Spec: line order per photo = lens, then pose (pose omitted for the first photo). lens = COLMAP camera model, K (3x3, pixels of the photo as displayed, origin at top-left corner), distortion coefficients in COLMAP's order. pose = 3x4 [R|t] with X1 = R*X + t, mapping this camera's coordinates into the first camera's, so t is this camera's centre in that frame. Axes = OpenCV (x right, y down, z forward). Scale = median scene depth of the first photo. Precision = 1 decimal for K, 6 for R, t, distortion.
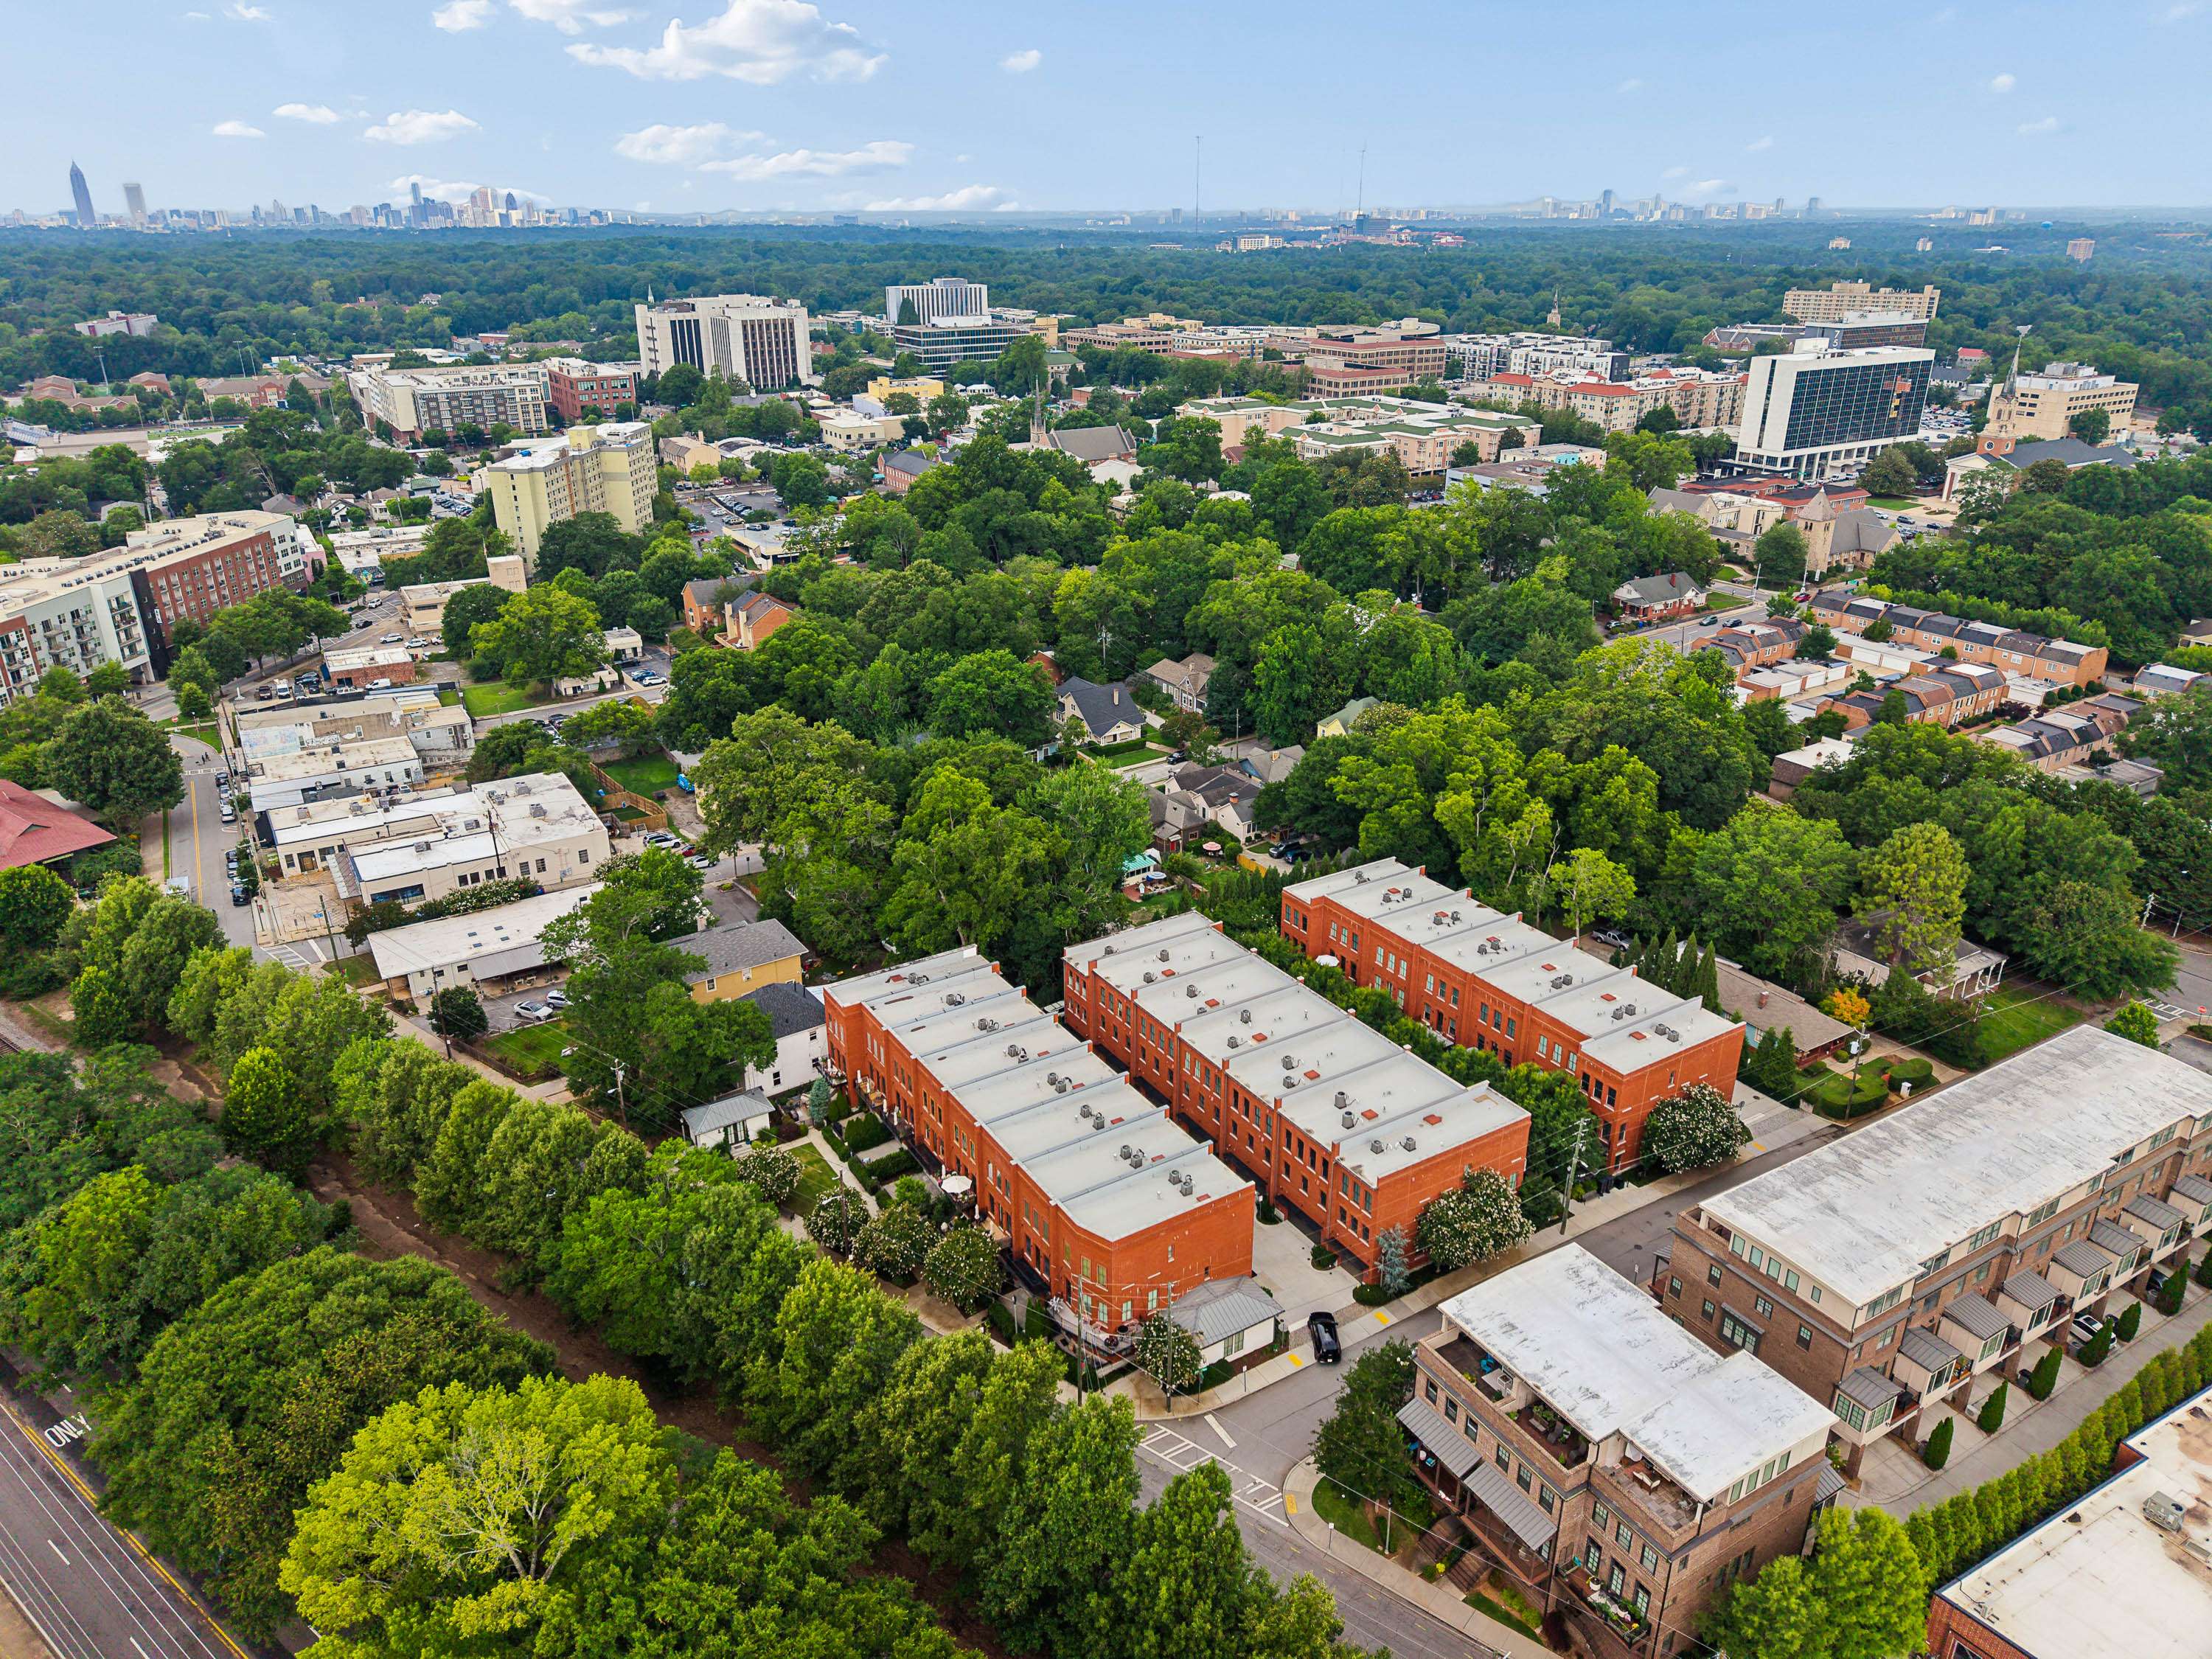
lens RADIAL K [[1458.3, 0, 1124.0], [0, 1458.3, 835.8], [0, 0, 1]] dist [0.007341, 0.000918]
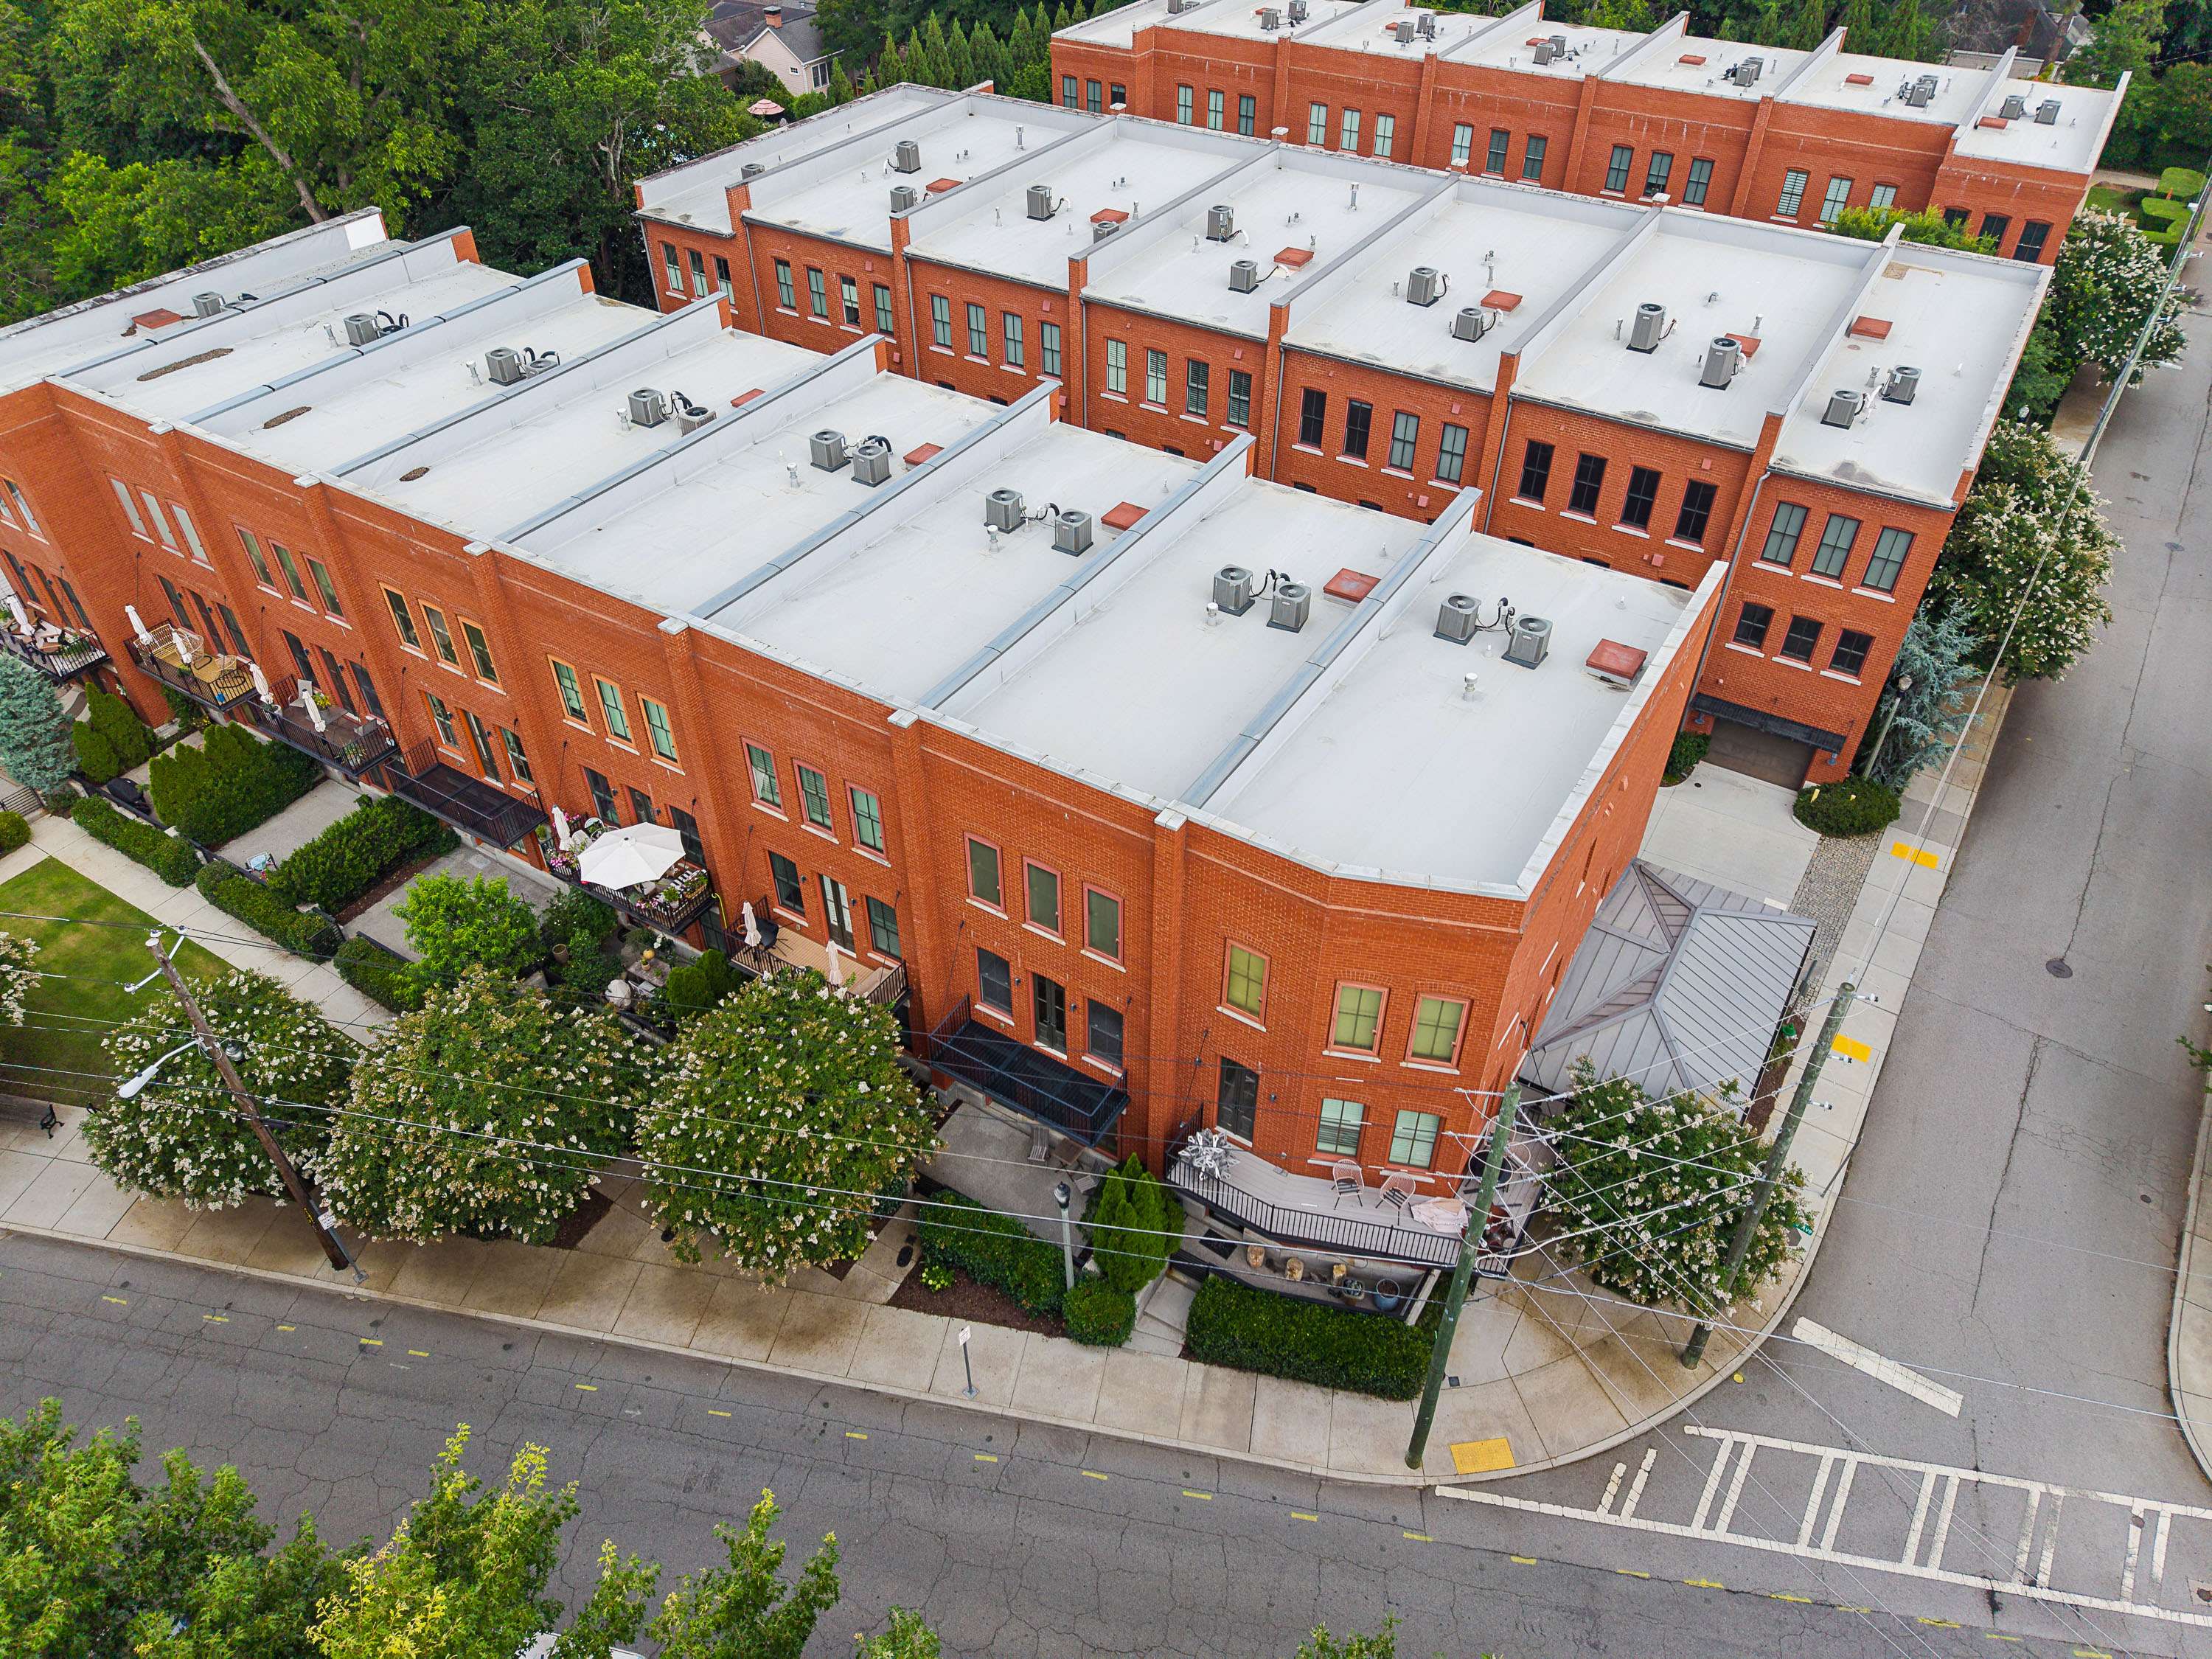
lens RADIAL K [[1458.3, 0, 1124.0], [0, 1458.3, 835.8], [0, 0, 1]] dist [0.007341, 0.000918]
pose [[0.897630, -0.281386, 0.339237, -0.114340], [0.160538, 0.925545, 0.342921, 0.138093], [-0.410472, -0.253355, 0.875970, 0.645949]]
